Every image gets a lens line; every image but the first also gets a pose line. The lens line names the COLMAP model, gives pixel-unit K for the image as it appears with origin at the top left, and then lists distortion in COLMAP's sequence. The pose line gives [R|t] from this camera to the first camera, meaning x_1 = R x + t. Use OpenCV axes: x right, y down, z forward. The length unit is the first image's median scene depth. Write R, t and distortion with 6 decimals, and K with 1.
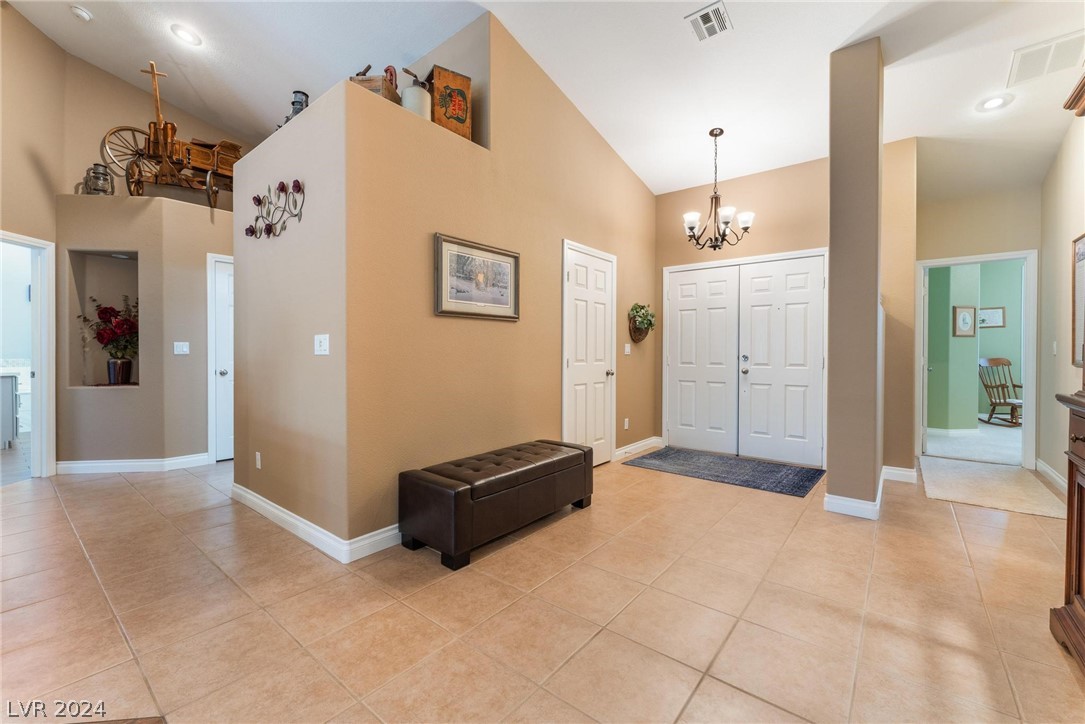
lens RADIAL K [[450.5, 0, 540.6], [0, 450.5, 356.5], [0, 0, 1]] dist [-0.001862, 0.000173]
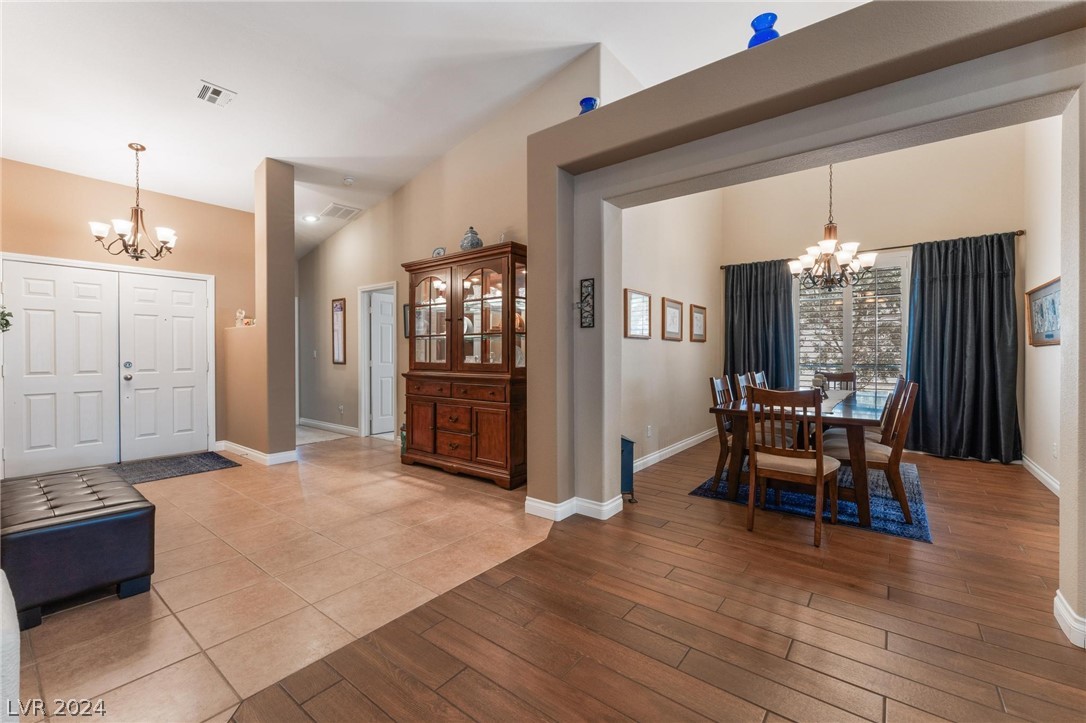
lens RADIAL K [[450.9, 0, 541.3], [0, 450.9, 356.6], [0, 0, 1]] dist [-0.001862, 0.000173]
pose [[-0.015627, -0.010377, 0.999824, -0.617340], [0.014667, 0.999836, 0.010607, -0.013053], [-0.999770, 0.014831, -0.015472, 0.089234]]
